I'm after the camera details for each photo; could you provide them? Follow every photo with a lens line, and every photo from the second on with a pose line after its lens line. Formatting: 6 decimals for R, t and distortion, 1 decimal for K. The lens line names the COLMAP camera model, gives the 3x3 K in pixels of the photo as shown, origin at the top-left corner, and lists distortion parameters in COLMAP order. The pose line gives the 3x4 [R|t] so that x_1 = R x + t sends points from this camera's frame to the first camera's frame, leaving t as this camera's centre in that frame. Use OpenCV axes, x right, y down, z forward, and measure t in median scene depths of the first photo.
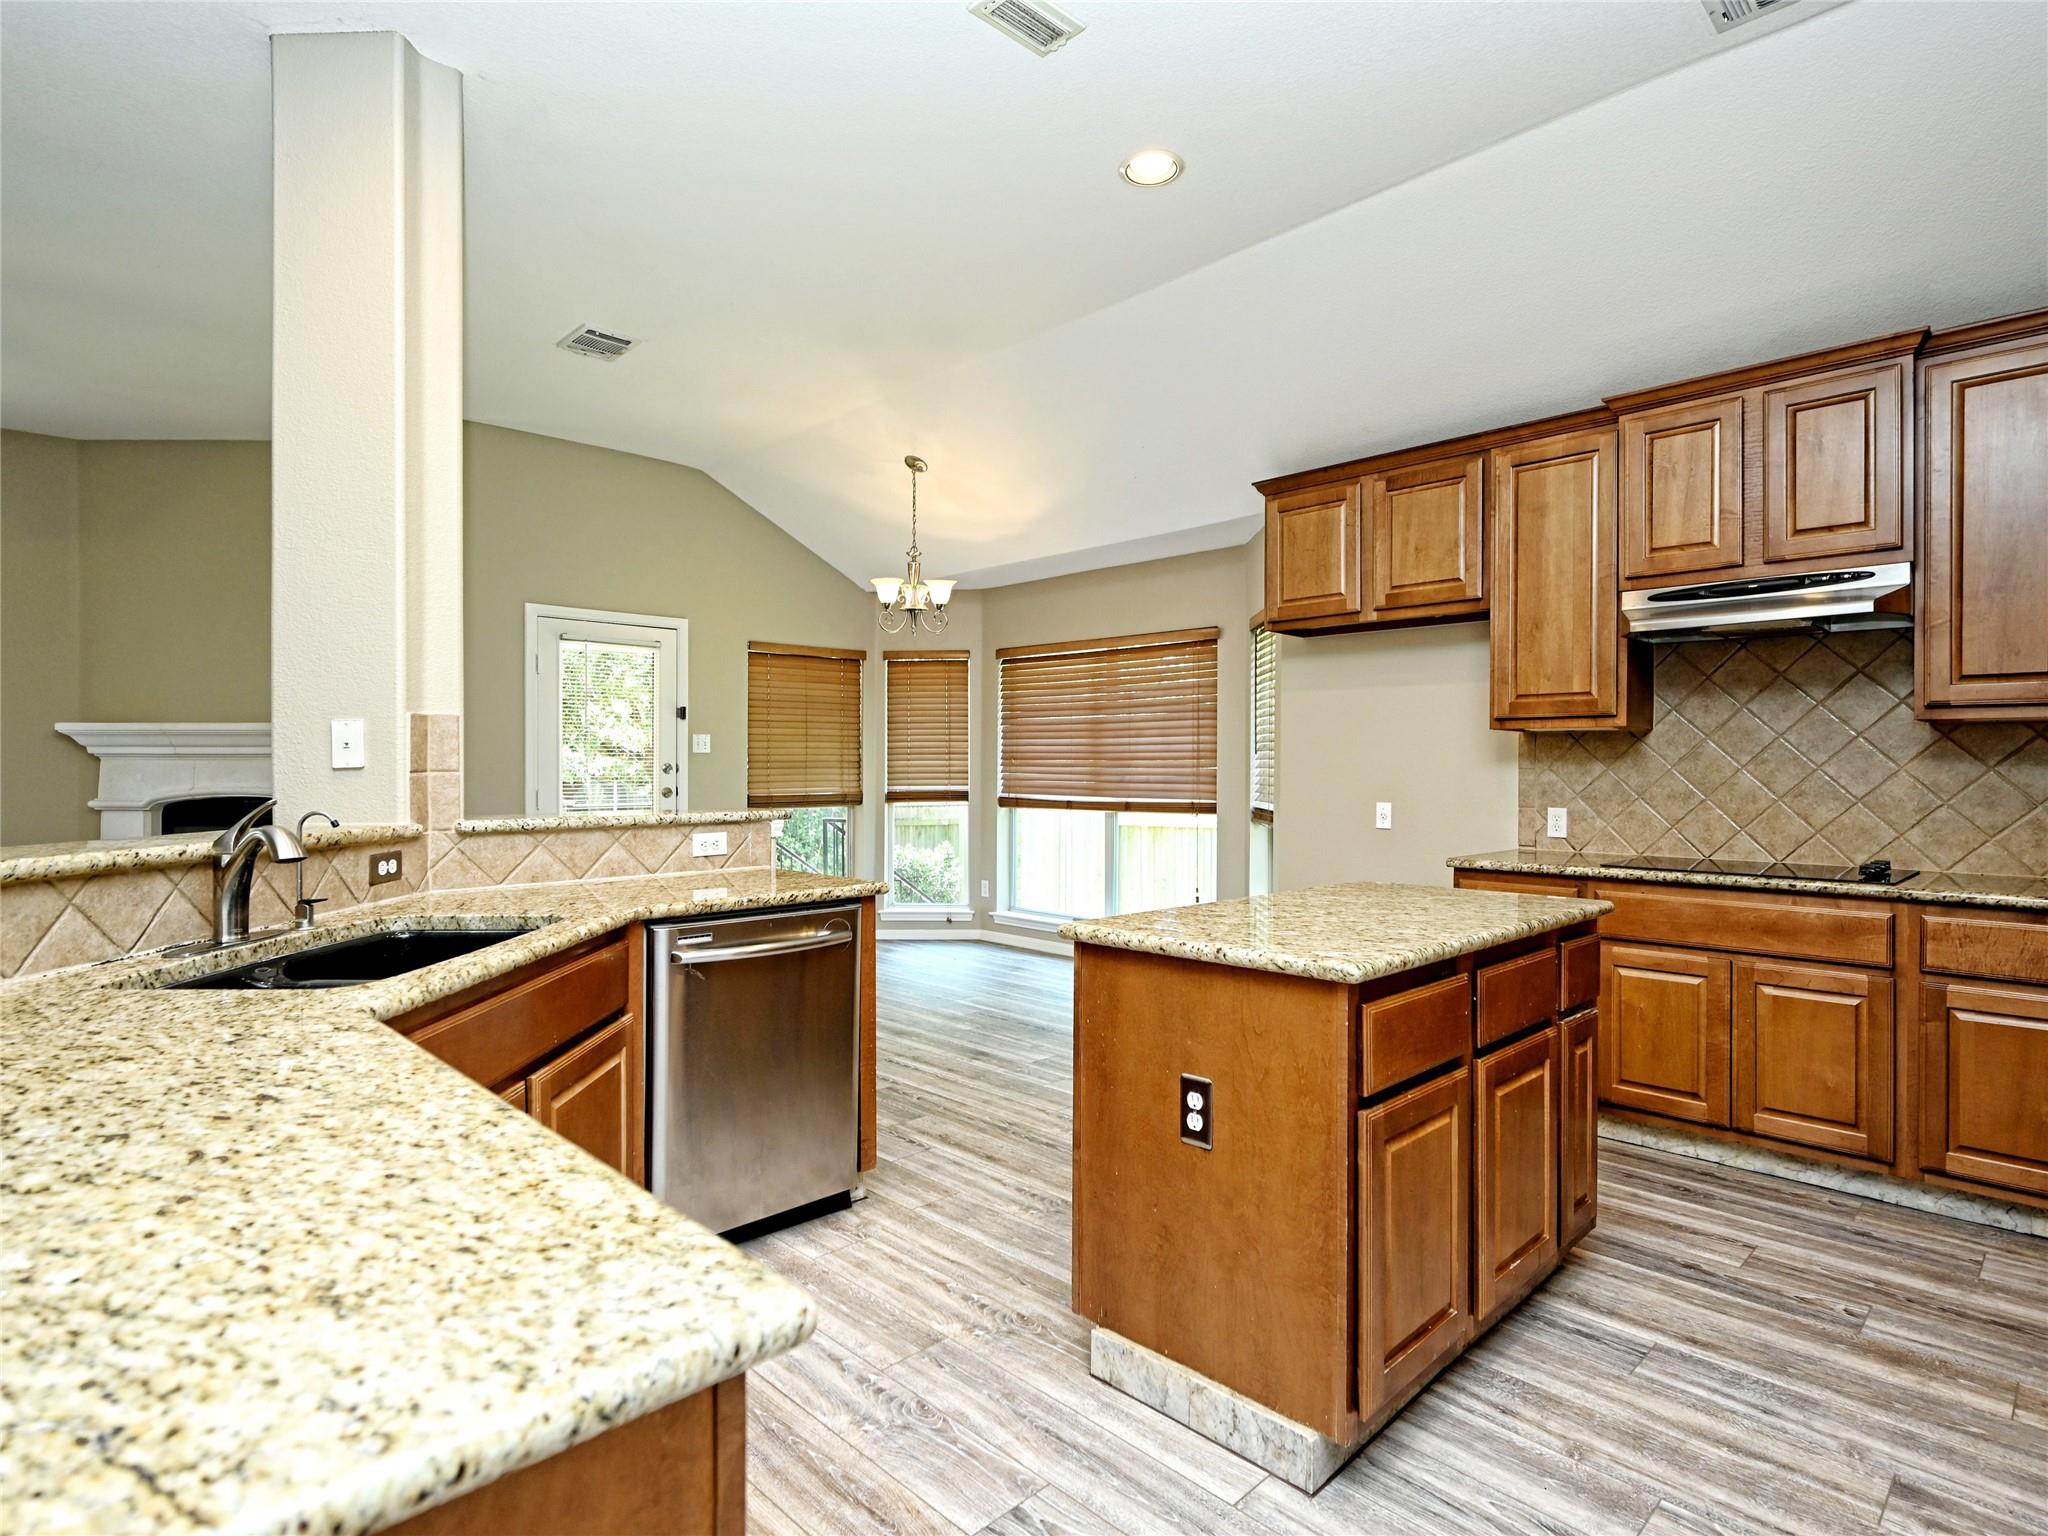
lens RADIAL K [[1075.5, 0, 1024.0], [0, 1075.5, 768.0], [0, 0, 1]] dist [-0.000104, -0.001029]
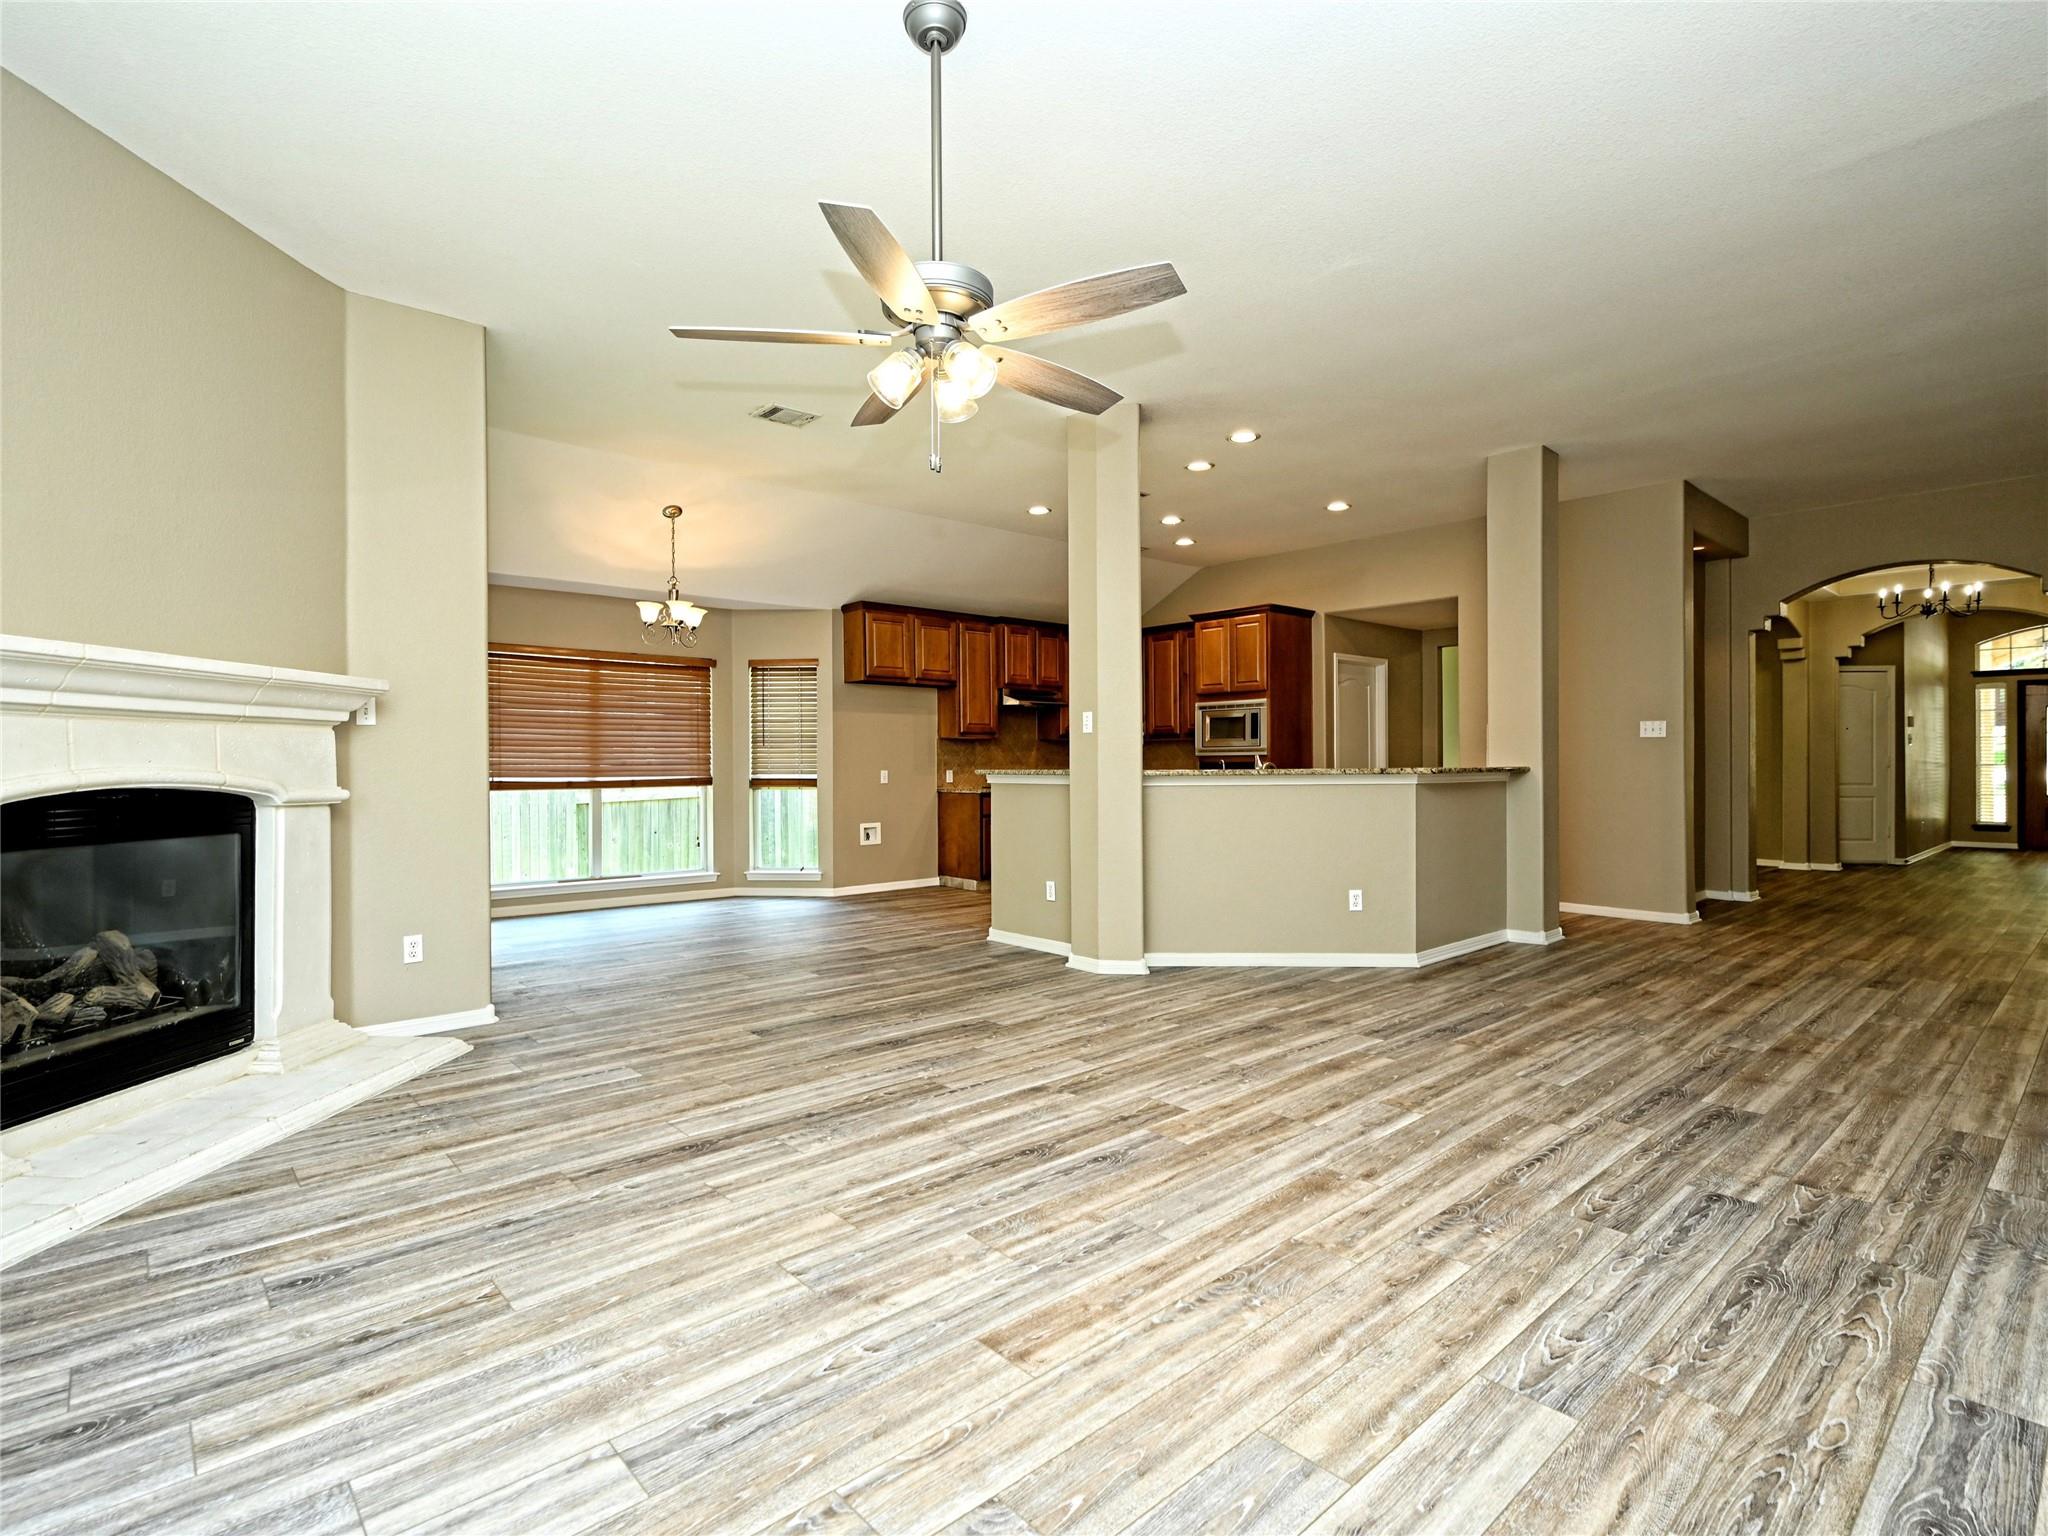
lens RADIAL K [[1020.1, 0, 1024.0], [0, 1020.1, 768.0], [0, 0, 1]] dist [-0.003045, 0.001008]
pose [[0.035175, -0.003529, 0.999375, -1.754291], [0.007804, 0.999964, 0.003256, 0.025602], [-0.999351, 0.007684, 0.035202, 0.747080]]
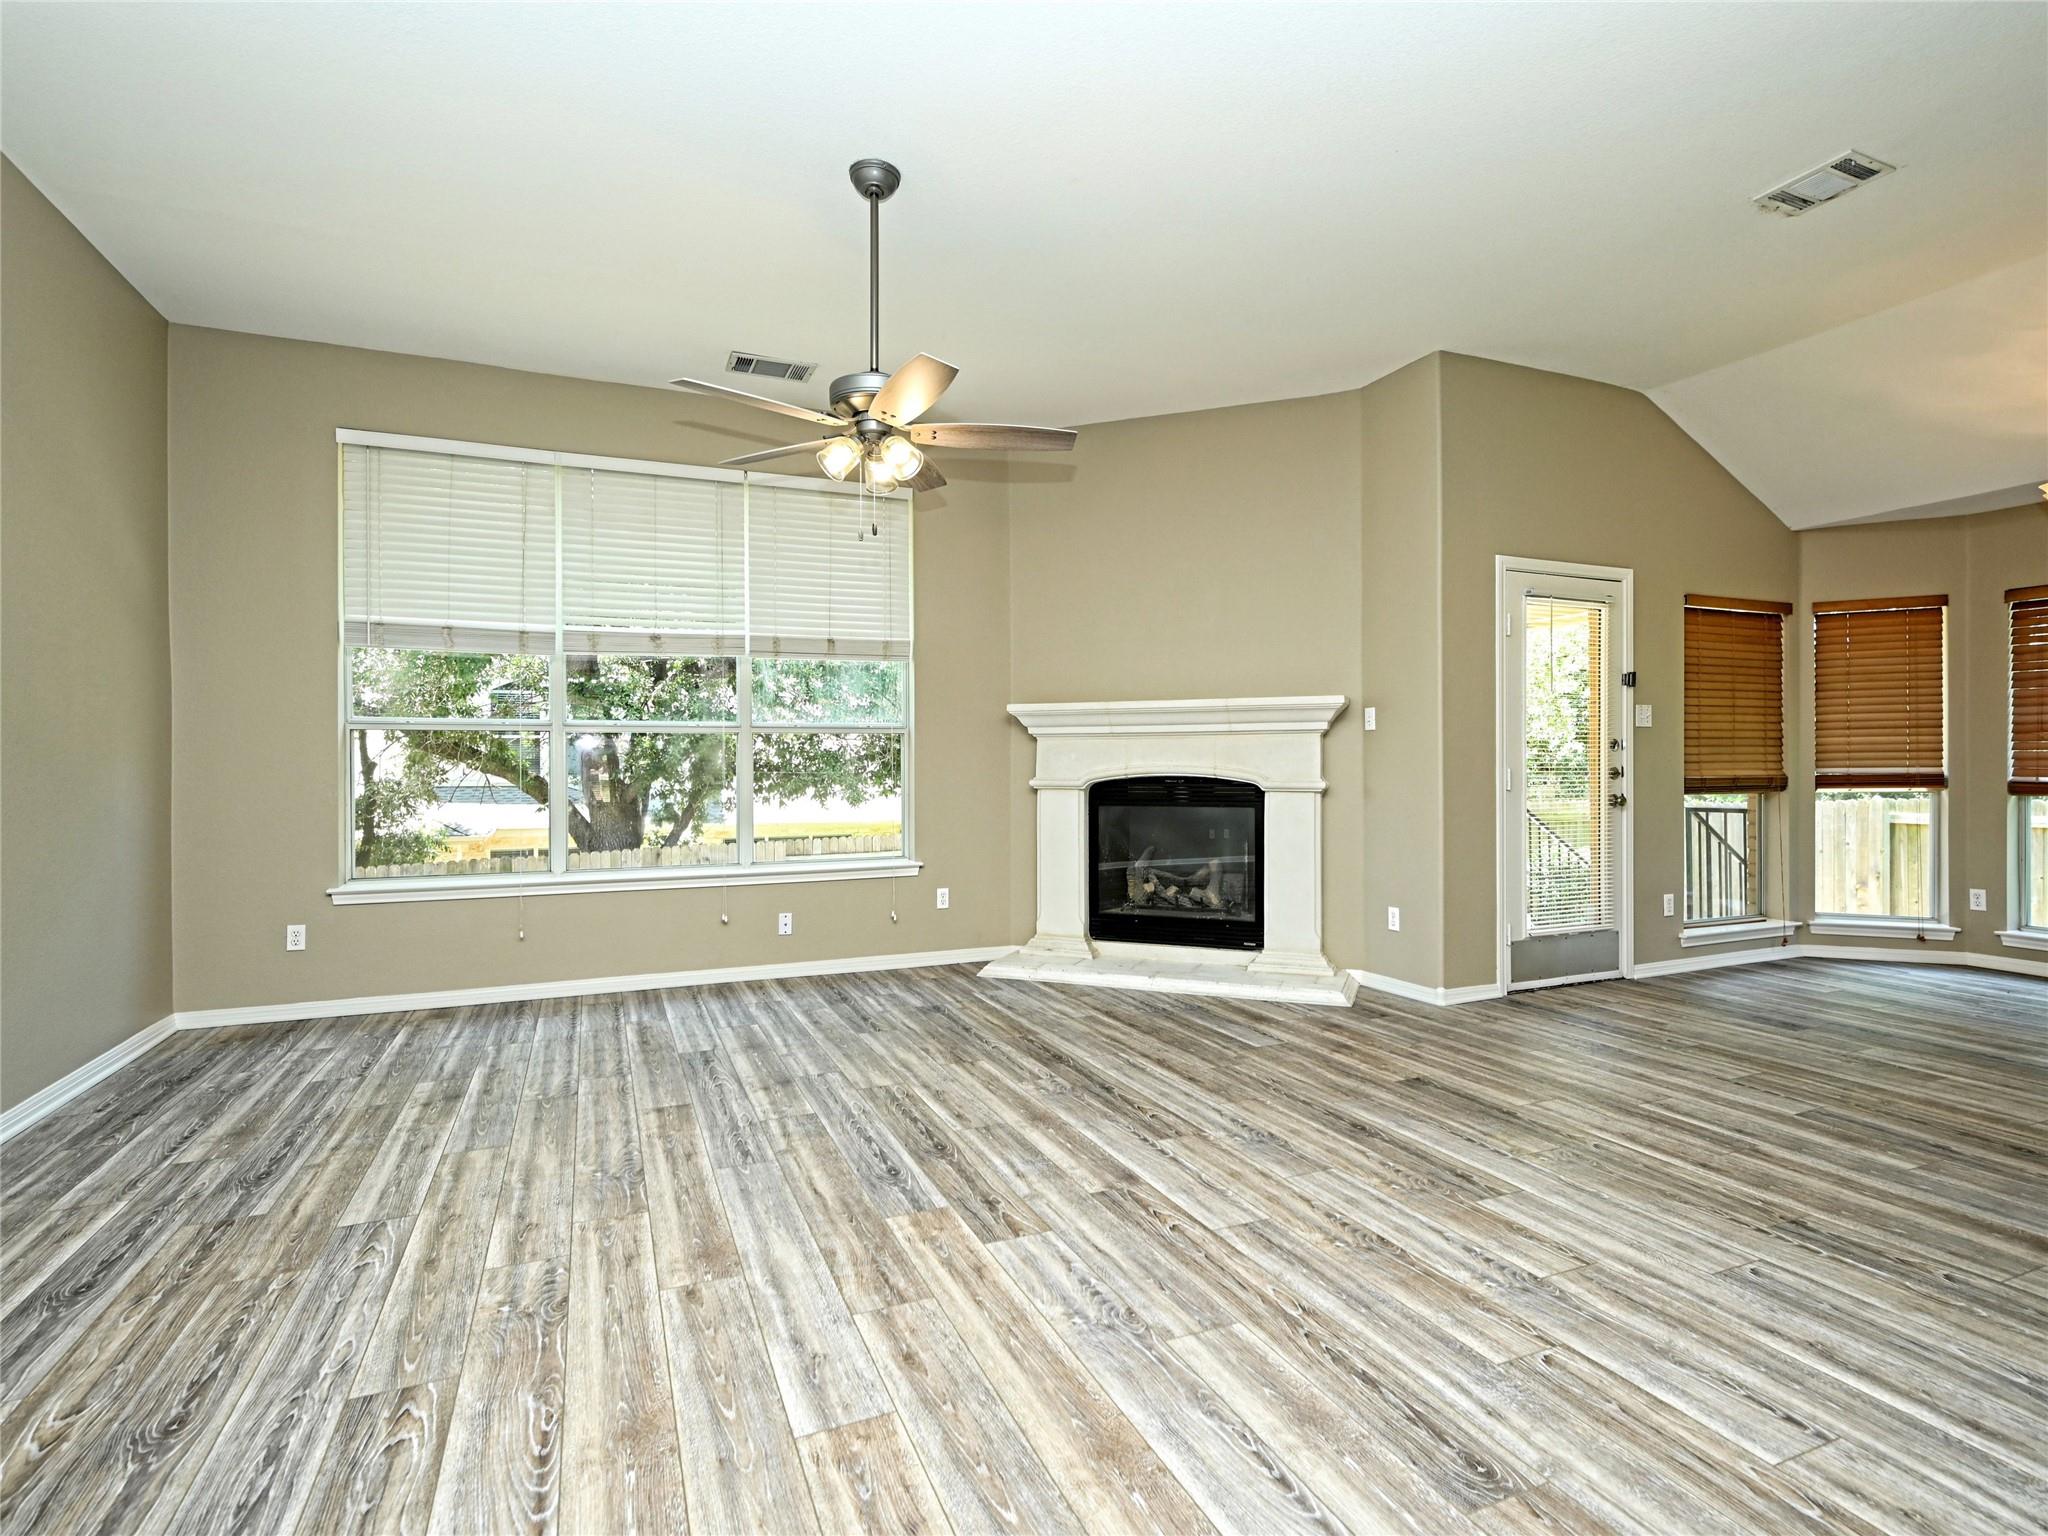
lens RADIAL K [[1020.1, 0, 1024.0], [0, 1020.1, 768.0], [0, 0, 1]] dist [-0.003045, 0.001008]
pose [[0.932774, -0.002322, -0.360454, -0.724799], [0.002558, 0.999997, 0.000176, 0.026497], [0.360452, -0.001086, 0.932777, 0.116747]]
